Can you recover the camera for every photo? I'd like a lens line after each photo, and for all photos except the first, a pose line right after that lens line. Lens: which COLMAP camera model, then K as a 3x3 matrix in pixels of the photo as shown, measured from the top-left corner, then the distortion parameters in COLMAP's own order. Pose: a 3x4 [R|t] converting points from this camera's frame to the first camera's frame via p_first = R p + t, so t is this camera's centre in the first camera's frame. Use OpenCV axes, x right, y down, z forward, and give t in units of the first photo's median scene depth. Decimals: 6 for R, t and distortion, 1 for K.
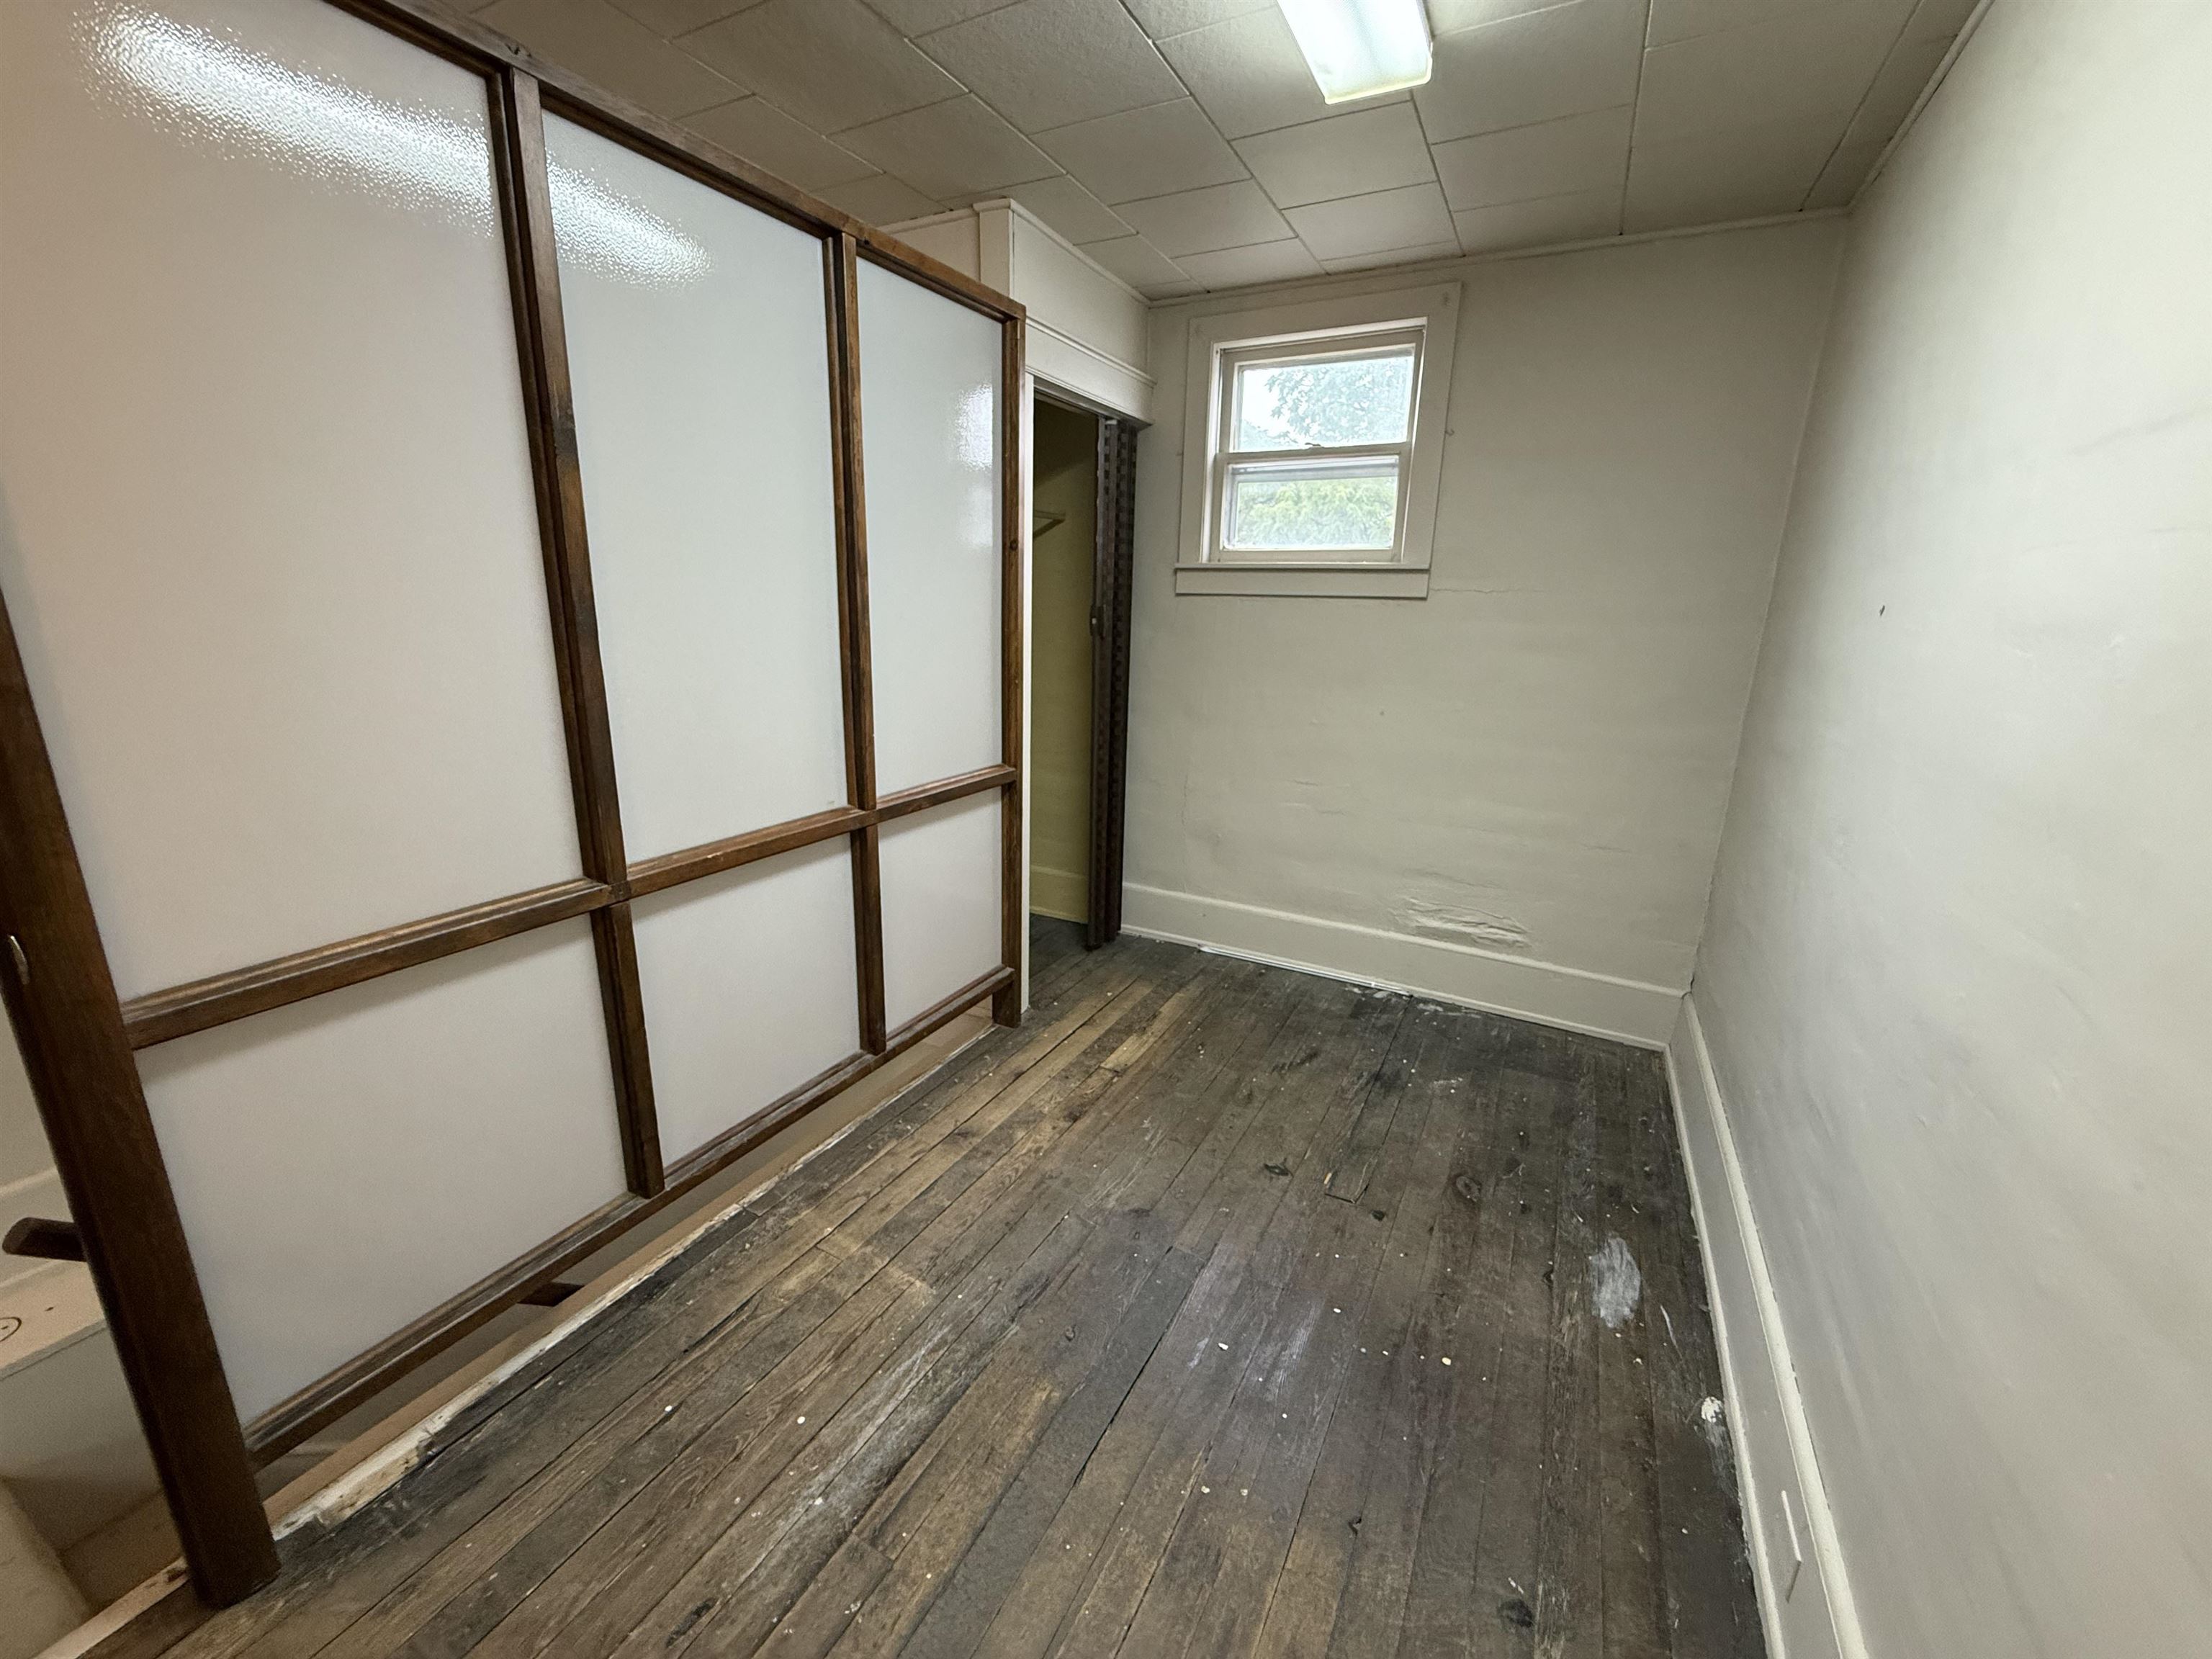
lens RADIAL K [[880.8, 0, 1108.1], [0, 880.8, 809.9], [0, 0, 1]] dist [0.006912, 0.000674]
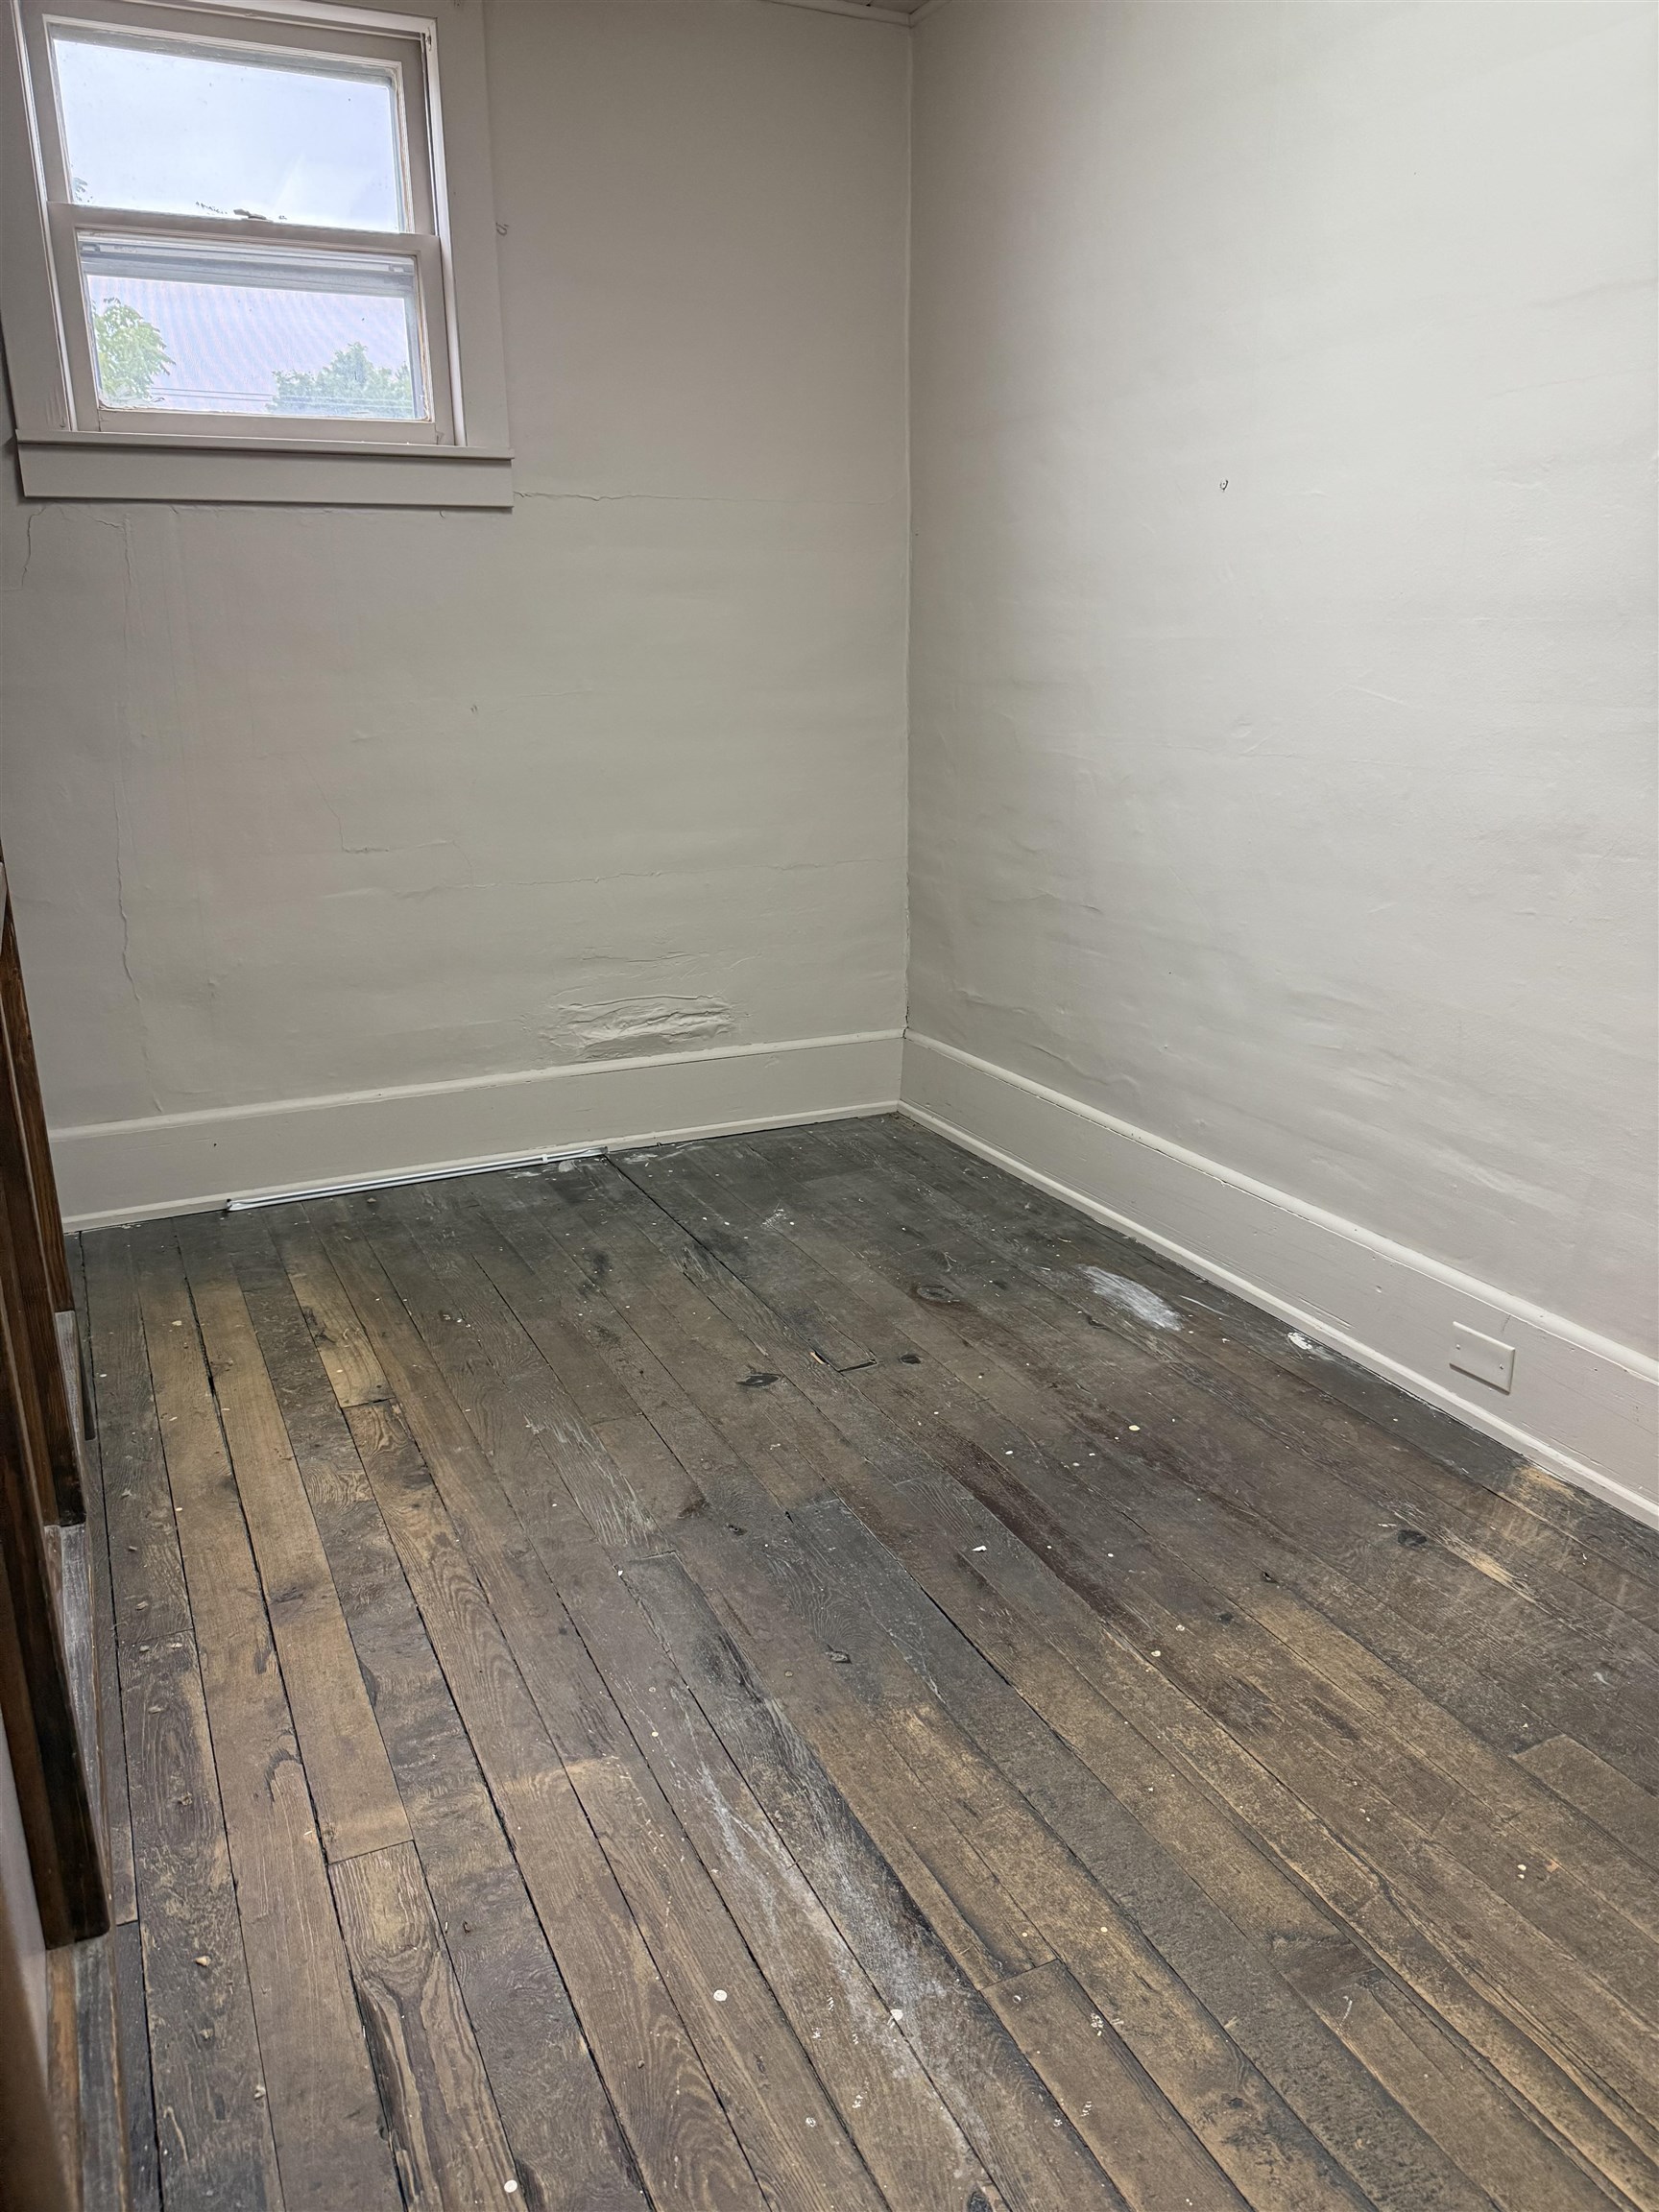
lens RADIAL K [[1552.8, 0, 811.9], [0, 1552.8, 1102.8], [0, 0, 1]] dist [0.059138, -0.063701]
pose [[0.599459, -0.262477, 0.756145, -0.642108], [0.213208, 0.962934, 0.165230, 0.031593], [-0.771486, 0.062168, 0.633202, 0.249412]]
